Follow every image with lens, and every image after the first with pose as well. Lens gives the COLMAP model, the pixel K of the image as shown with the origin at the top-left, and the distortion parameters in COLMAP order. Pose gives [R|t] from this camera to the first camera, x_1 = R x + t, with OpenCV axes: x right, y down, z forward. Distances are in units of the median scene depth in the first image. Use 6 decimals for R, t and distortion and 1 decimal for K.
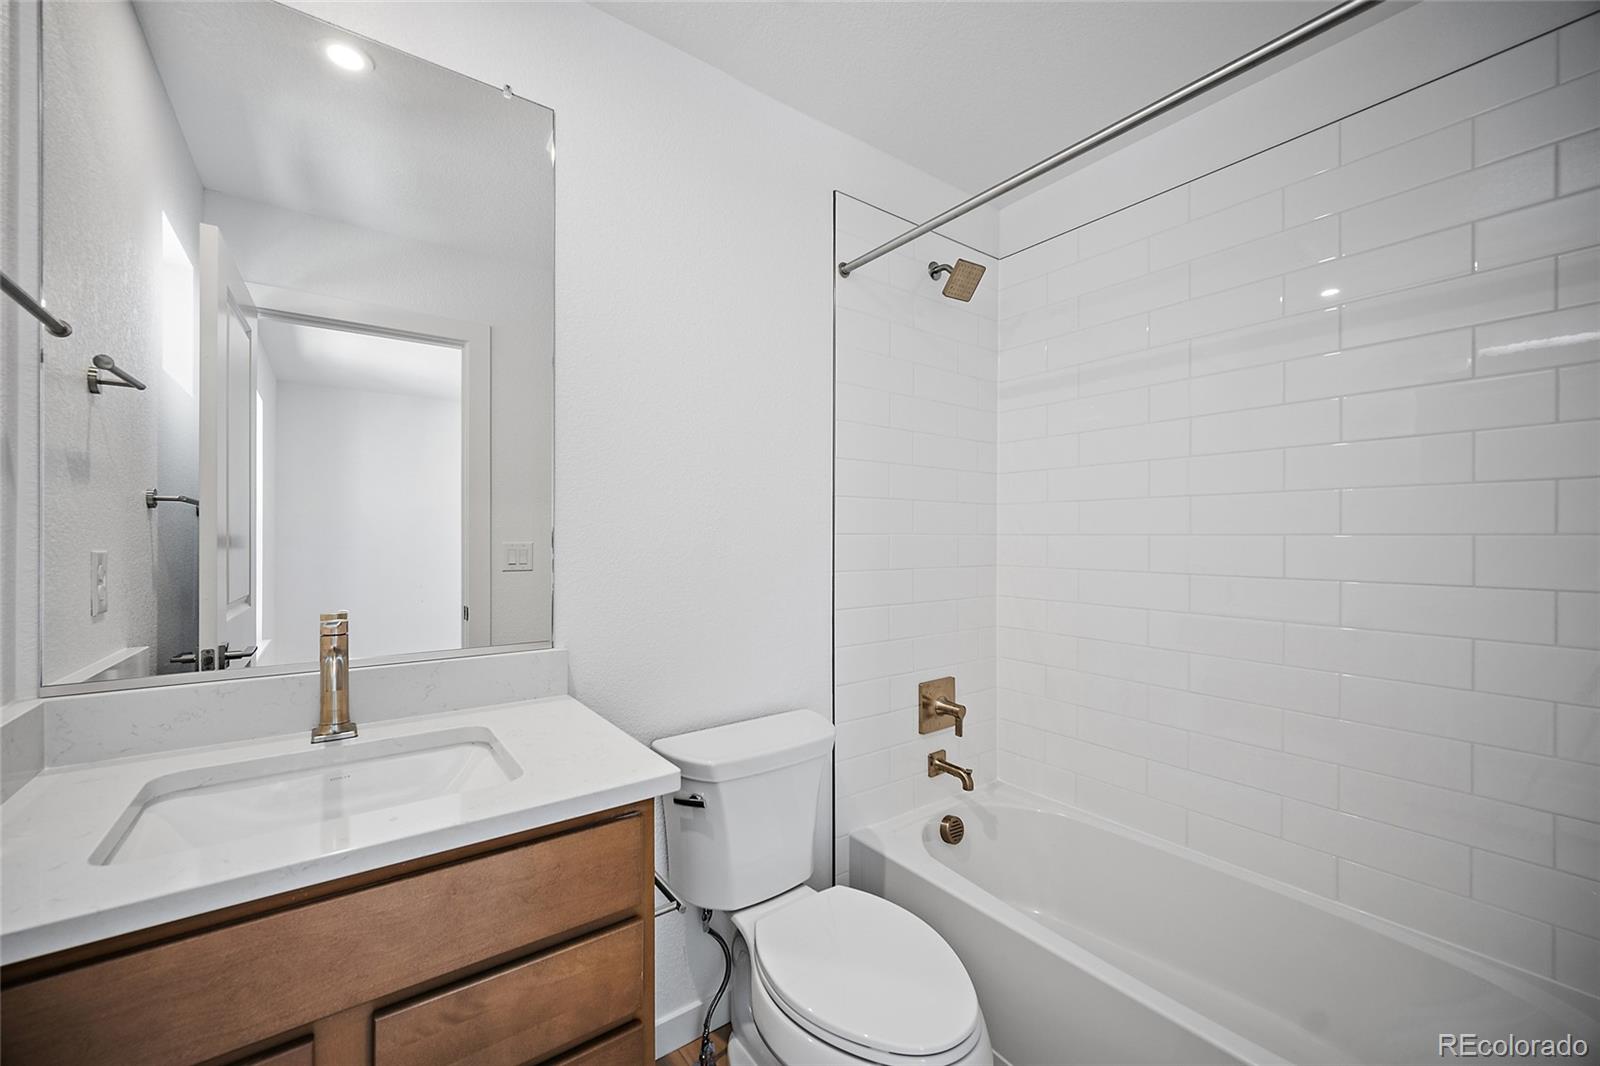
lens RADIAL K [[629.7, 0, 794.9], [0, 629.7, 540.7], [0, 0, 1]] dist [0.002826, 0.000390]
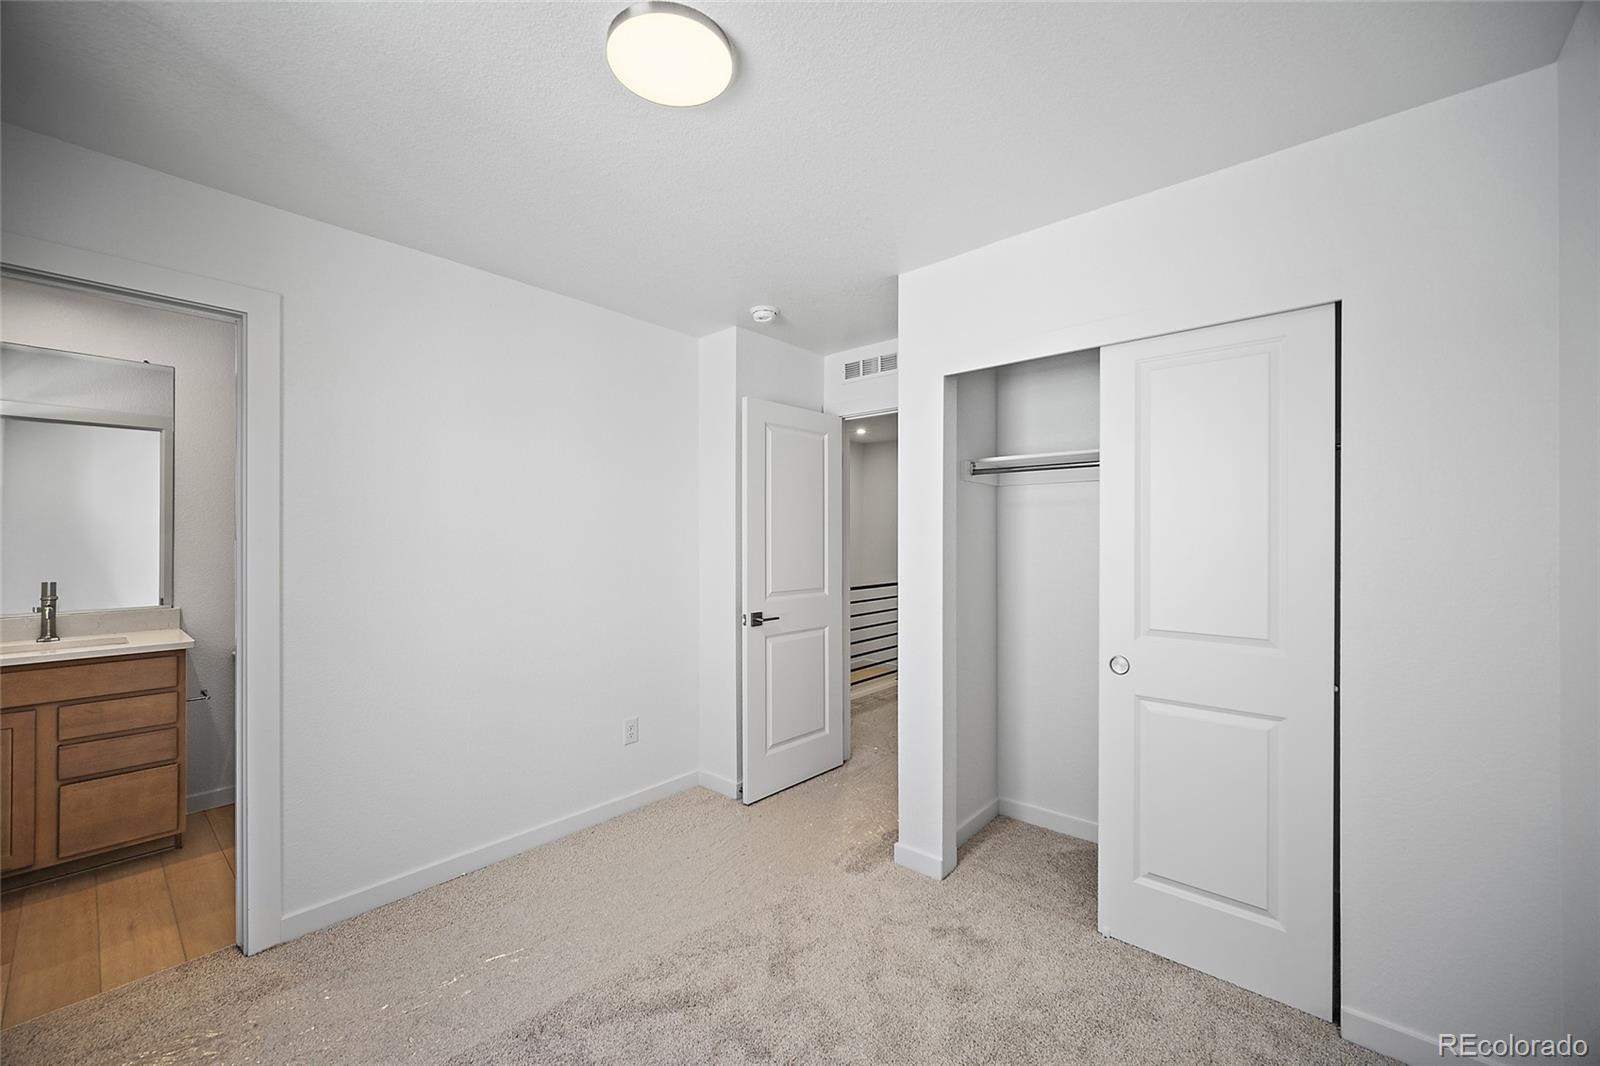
lens RADIAL K [[629.7, 0, 794.9], [0, 629.7, 540.7], [0, 0, 1]] dist [0.002826, 0.000390]
pose [[0.976087, 0.000663, 0.217378, 1.649356], [0.000549, 0.999985, -0.005515, -0.071531], [-0.217378, 0.005502, 0.976072, -2.140727]]
